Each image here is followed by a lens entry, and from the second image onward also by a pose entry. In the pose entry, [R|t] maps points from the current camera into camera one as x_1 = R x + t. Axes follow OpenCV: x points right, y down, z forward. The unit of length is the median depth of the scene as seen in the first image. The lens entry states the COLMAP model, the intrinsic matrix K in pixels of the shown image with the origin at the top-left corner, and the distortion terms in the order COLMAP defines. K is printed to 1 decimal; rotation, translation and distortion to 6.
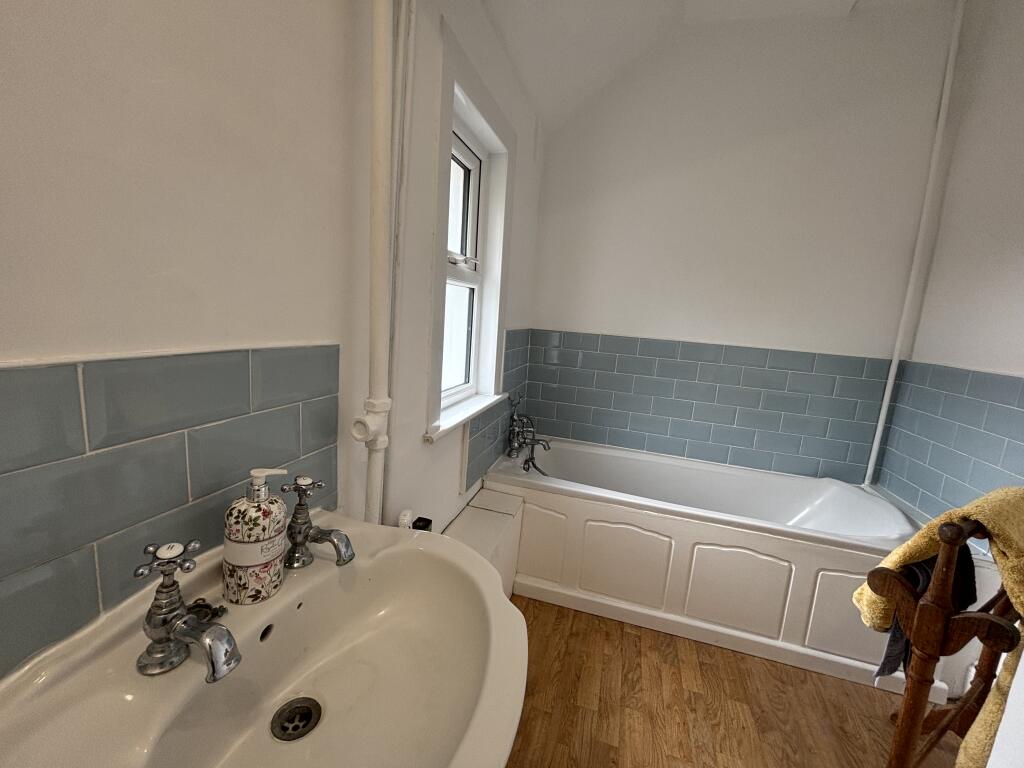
lens RADIAL K [[415.3, 0, 512.0], [0, 415.3, 384.0], [0, 0, 1]] dist [0.001158, 0.000039]
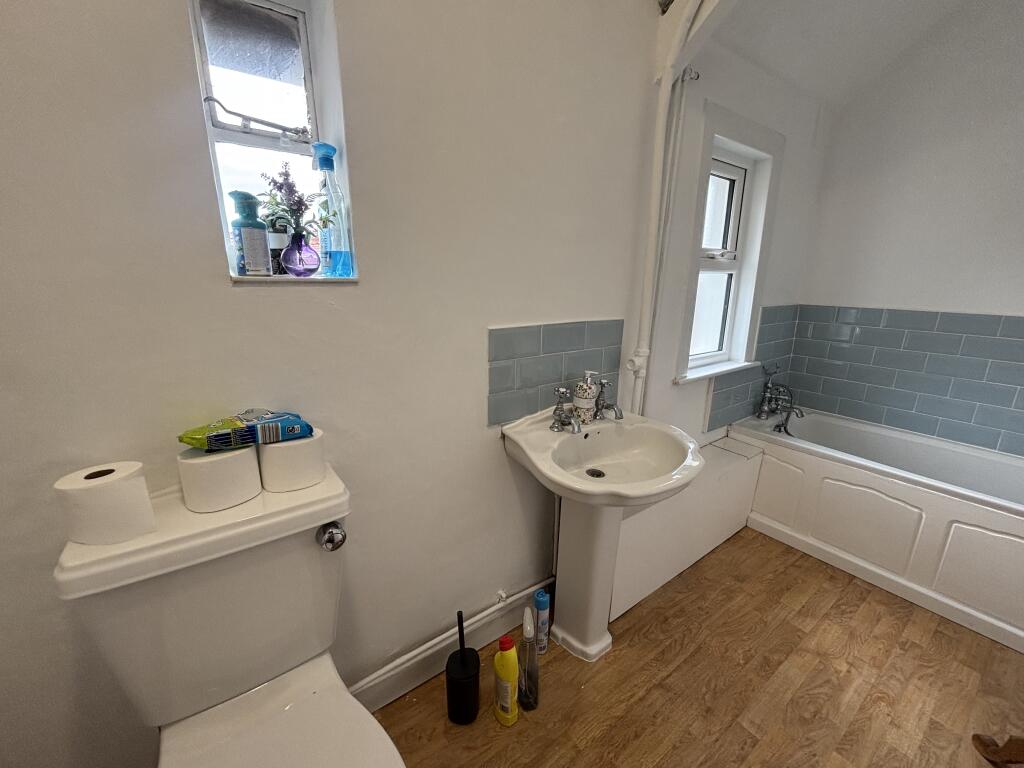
lens RADIAL K [[415.3, 0, 512.0], [0, 415.3, 384.0], [0, 0, 1]] dist [0.001158, 0.000039]
pose [[0.791536, 0.088961, -0.604613, 0.190877], [-0.056316, 0.995756, 0.072786, 0.049154], [0.608522, -0.023563, 0.793187, -0.444969]]
